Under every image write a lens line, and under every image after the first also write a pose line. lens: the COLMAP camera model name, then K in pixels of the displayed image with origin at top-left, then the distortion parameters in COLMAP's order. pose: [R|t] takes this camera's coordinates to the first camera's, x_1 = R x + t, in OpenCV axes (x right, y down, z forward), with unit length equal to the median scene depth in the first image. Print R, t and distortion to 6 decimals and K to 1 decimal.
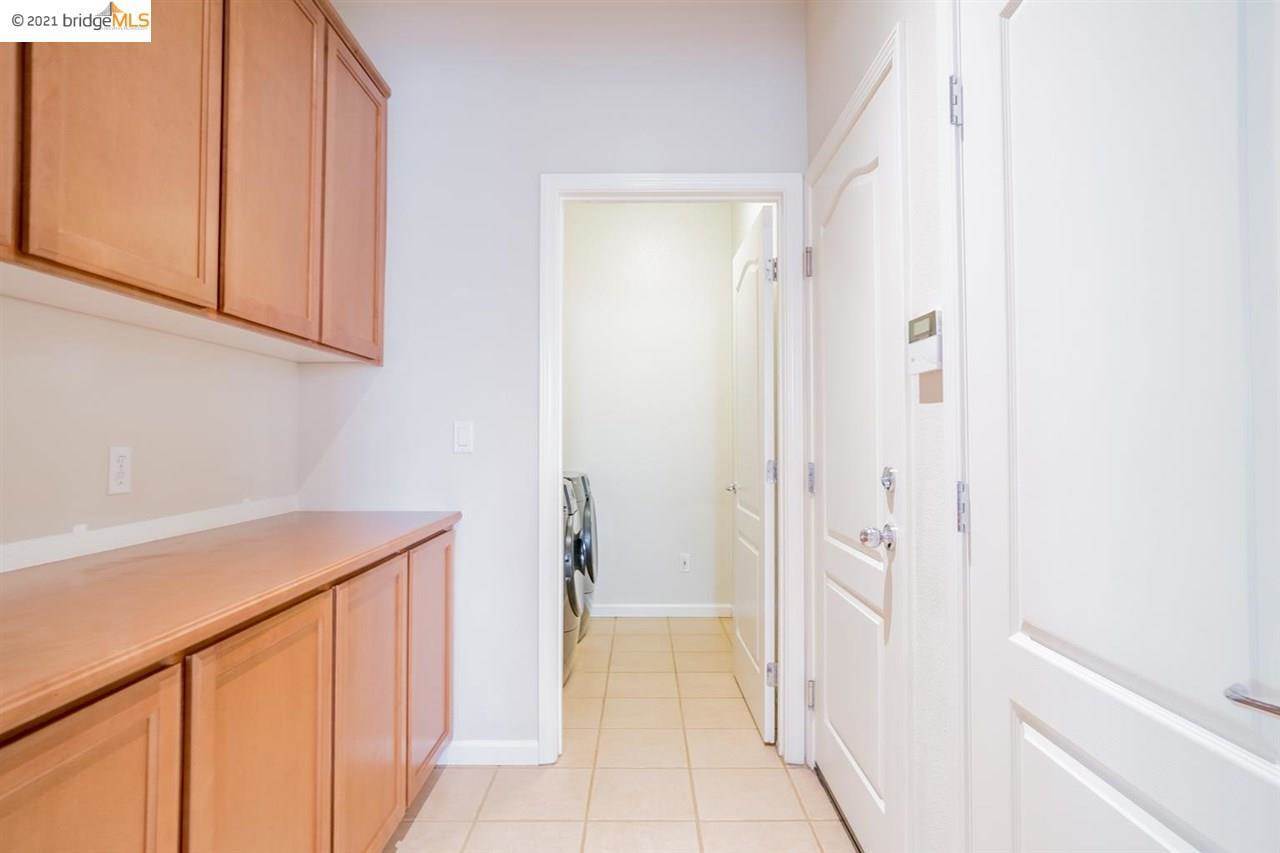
lens RADIAL K [[693.0, 0, 631.7], [0, 693.0, 424.9], [0, 0, 1]] dist [-0.042485, 0.022916]
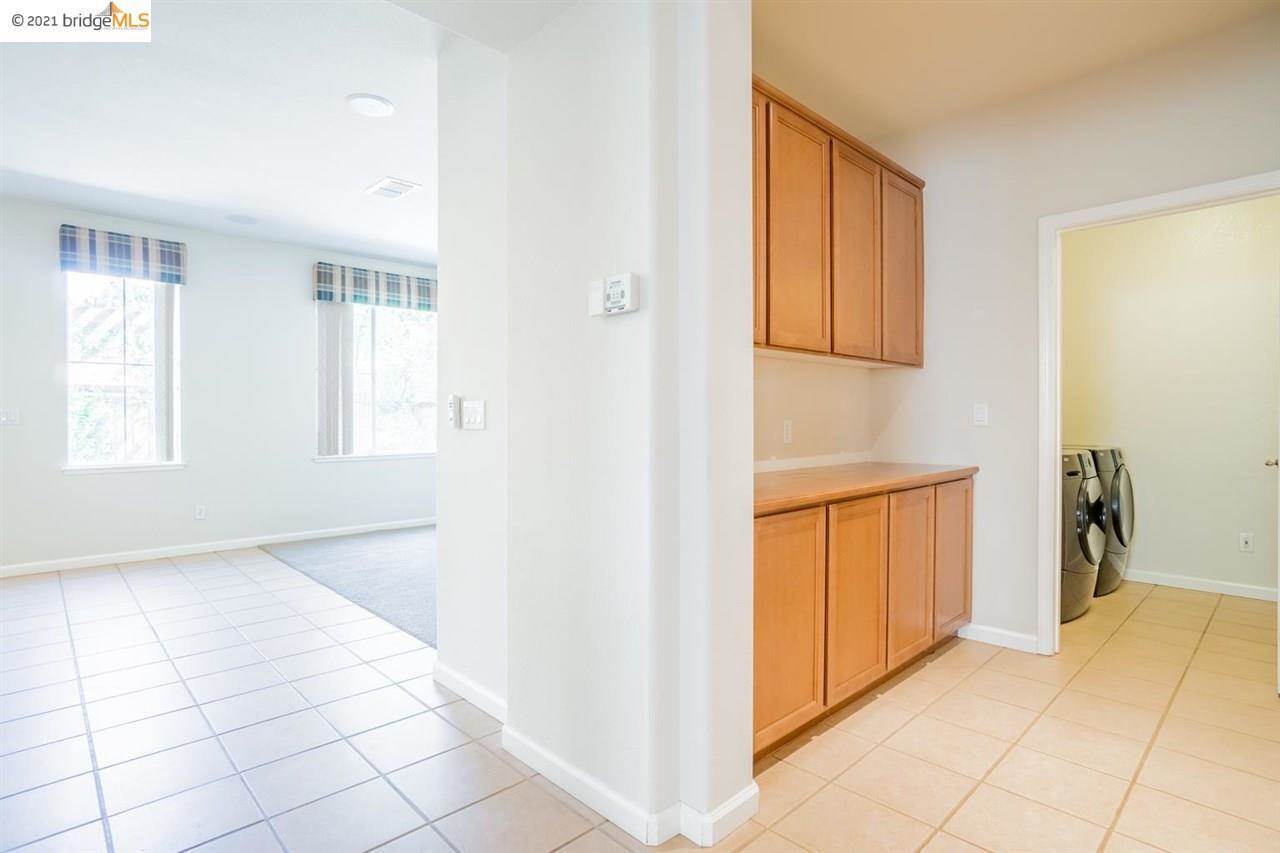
lens RADIAL K [[693.0, 0, 631.7], [0, 693.0, 424.9], [0, 0, 1]] dist [-0.042485, 0.022916]
pose [[0.708365, 0.003342, -0.705839, 0.288552], [0.017571, 0.999595, 0.022366, -0.007053], [0.705628, -0.028245, 0.708020, -0.599278]]
